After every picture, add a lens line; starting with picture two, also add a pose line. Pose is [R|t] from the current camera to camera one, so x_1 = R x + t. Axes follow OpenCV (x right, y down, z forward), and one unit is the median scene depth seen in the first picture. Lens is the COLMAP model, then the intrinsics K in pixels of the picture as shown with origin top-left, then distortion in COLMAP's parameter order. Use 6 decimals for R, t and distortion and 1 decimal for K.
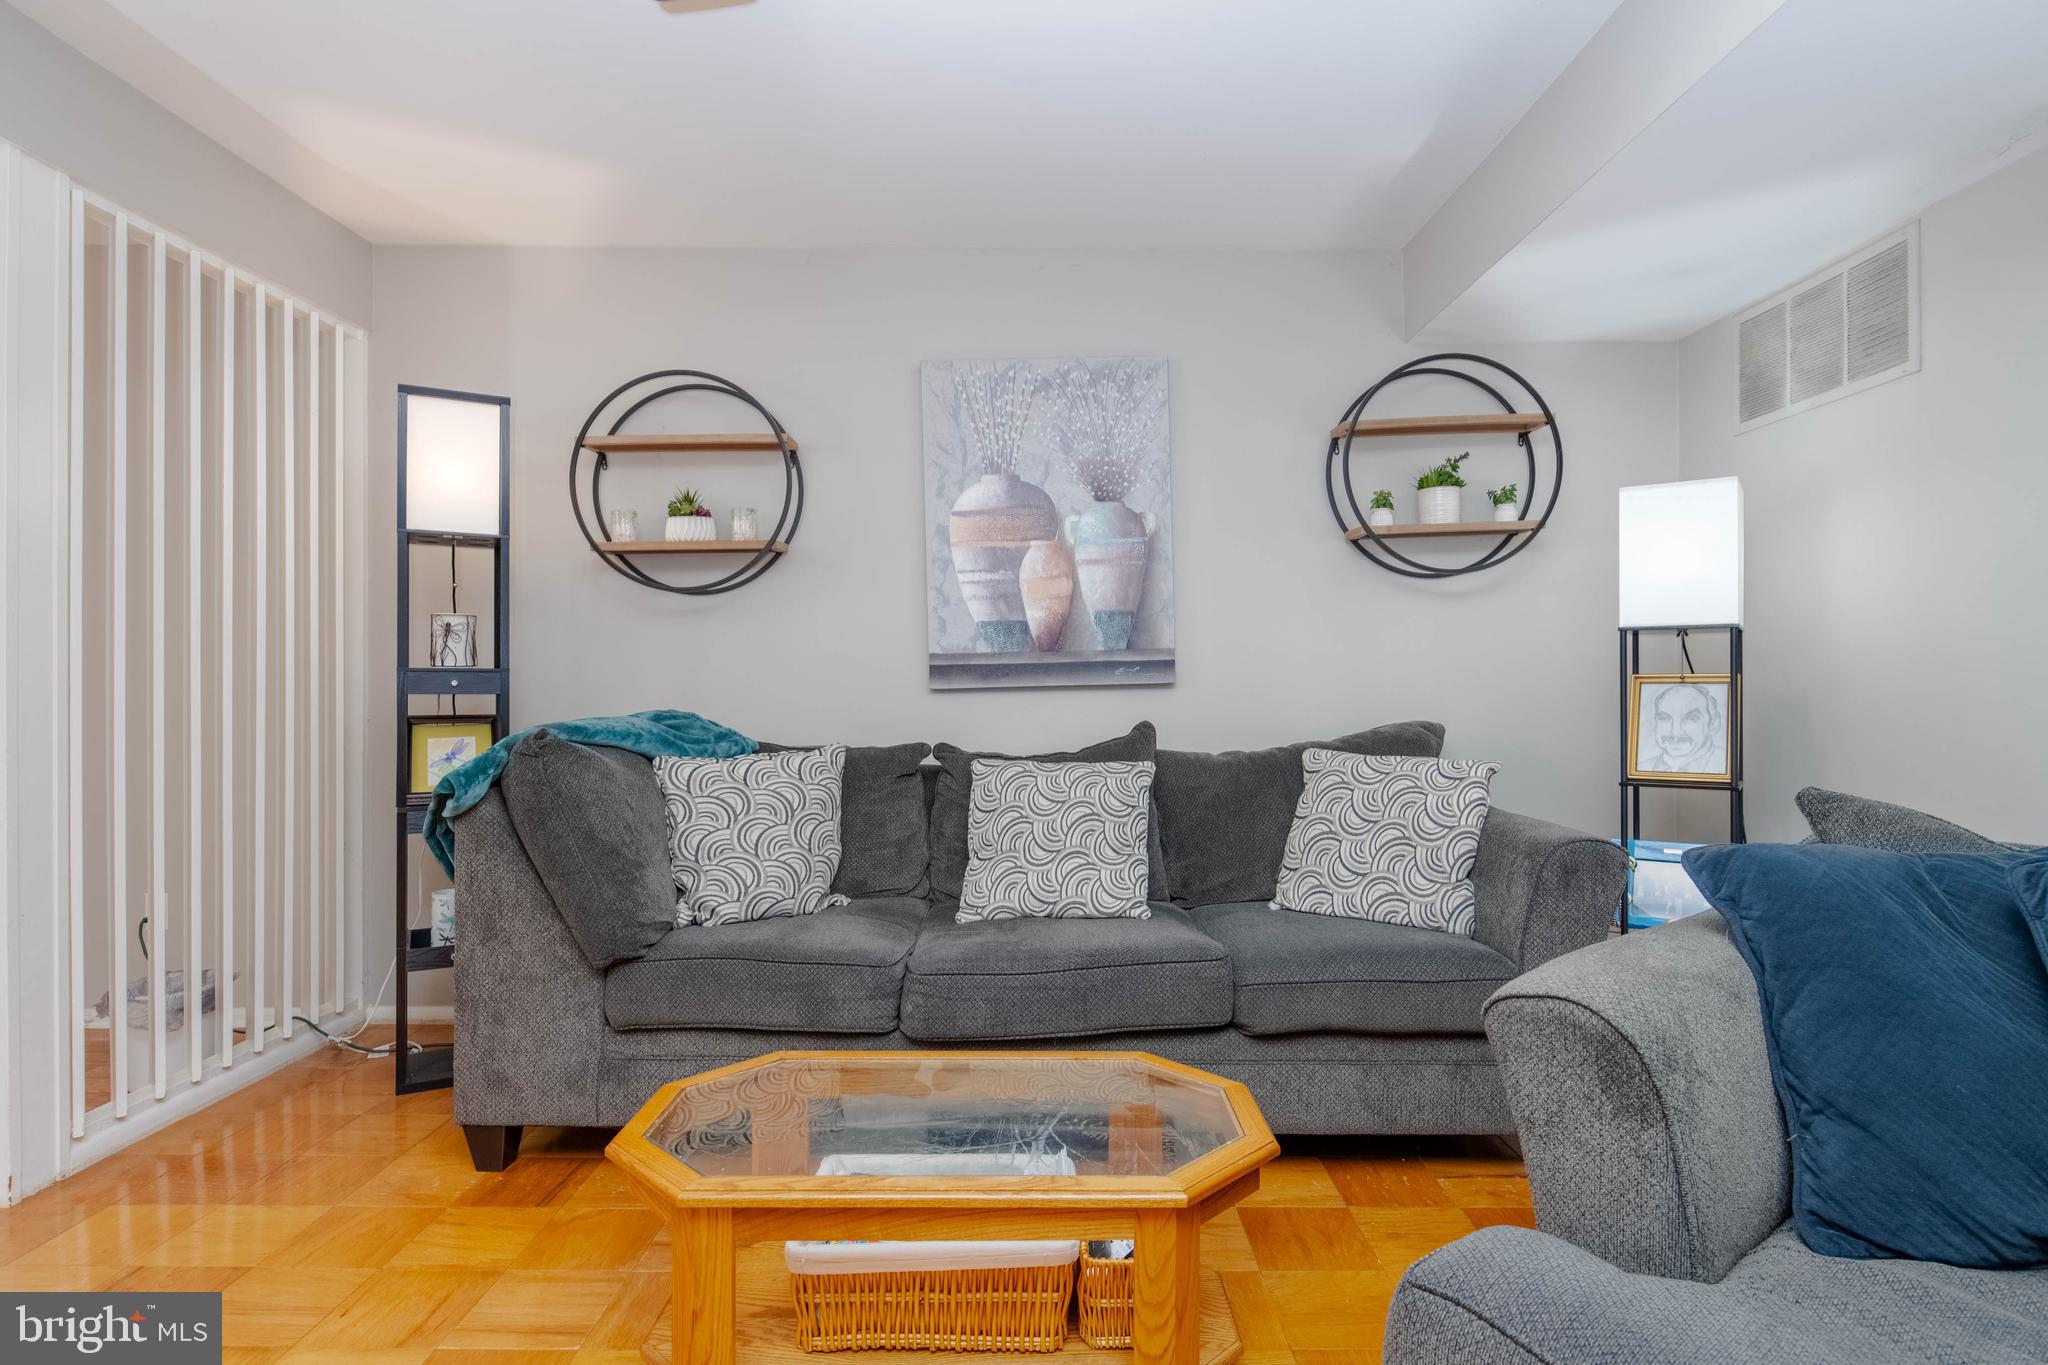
lens RADIAL K [[1078.0, 0, 1035.4], [0, 1078.0, 684.4], [0, 0, 1]] dist [0.006882, -0.003483]
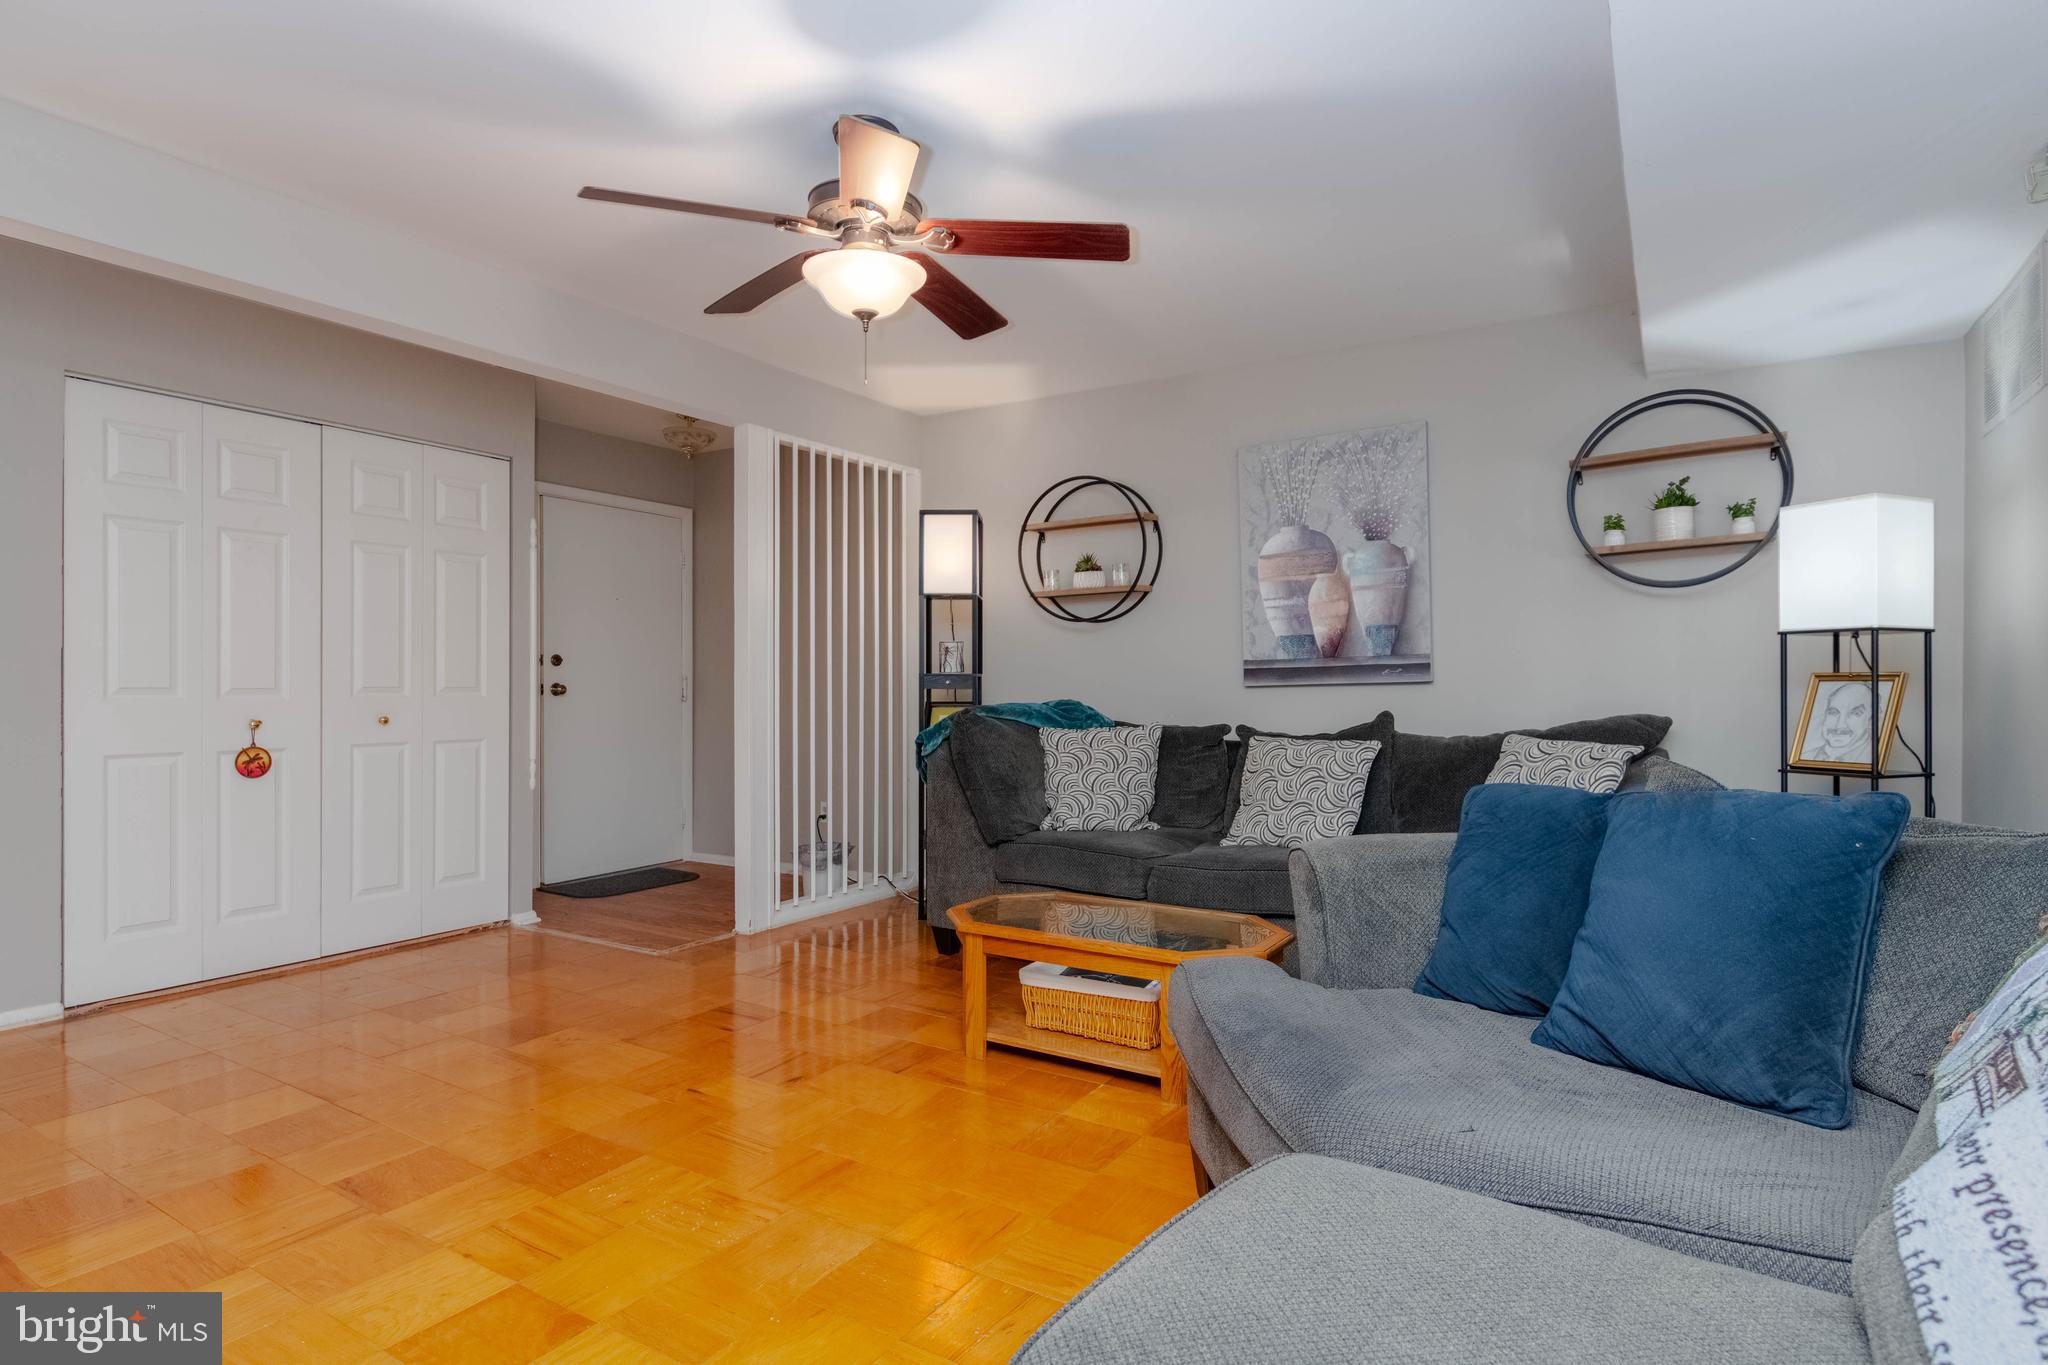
lens RADIAL K [[1078.0, 0, 1024.8], [0, 1078.0, 684.2], [0, 0, 1]] dist [0.006882, -0.003483]
pose [[0.845487, -0.000767, -0.533995, 0.413617], [0.001895, 0.999997, 0.001563, -0.000925], [0.533992, -0.002333, 0.845486, -0.323017]]
